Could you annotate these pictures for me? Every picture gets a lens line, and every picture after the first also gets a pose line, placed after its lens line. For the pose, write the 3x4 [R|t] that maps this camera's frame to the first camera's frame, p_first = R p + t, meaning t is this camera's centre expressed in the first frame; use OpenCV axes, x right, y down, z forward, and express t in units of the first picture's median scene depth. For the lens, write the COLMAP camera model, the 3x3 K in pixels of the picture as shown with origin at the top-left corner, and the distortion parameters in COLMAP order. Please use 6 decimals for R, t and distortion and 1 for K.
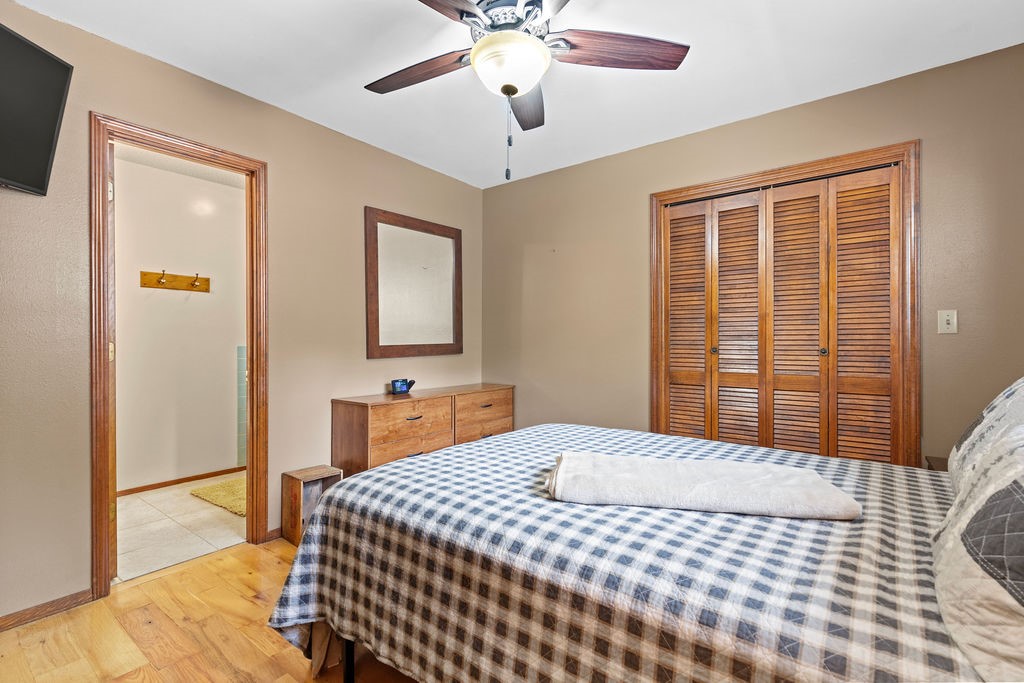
lens RADIAL K [[471.2, 0, 512.0], [0, 471.2, 341.5], [0, 0, 1]] dist [0.000852, 0.000020]
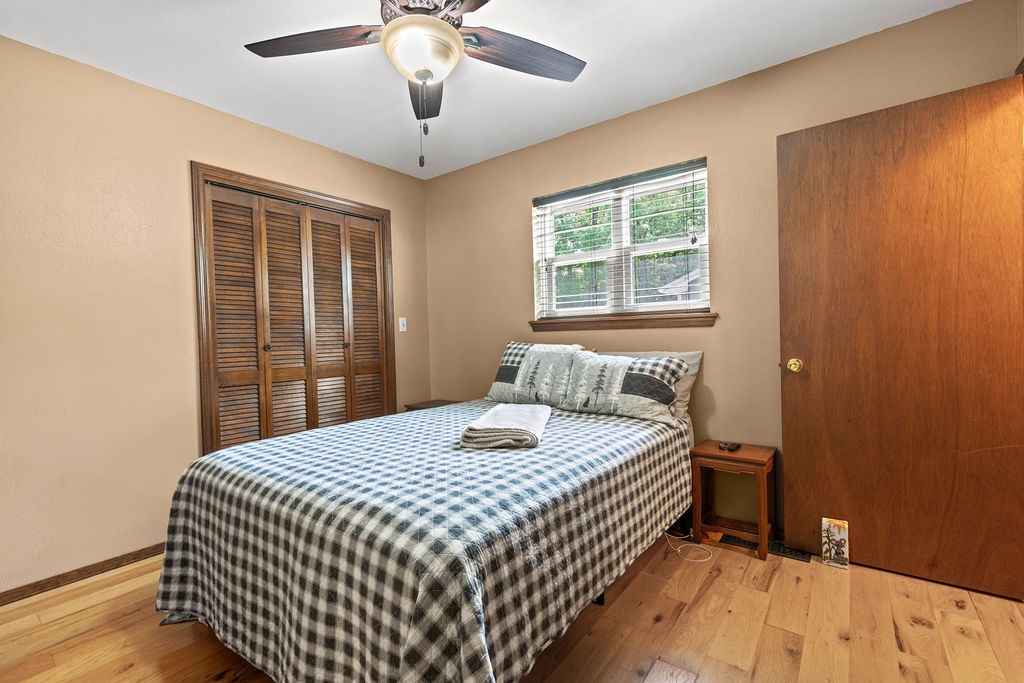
lens RADIAL K [[465.4, 0, 513.6], [0, 465.4, 335.6], [0, 0, 1]] dist [0.001670, -0.000111]
pose [[-0.027551, 0.002165, 0.999618, -0.596266], [0.021650, 0.999764, -0.001569, 0.006448], [-0.999386, 0.021599, -0.027591, 0.515923]]
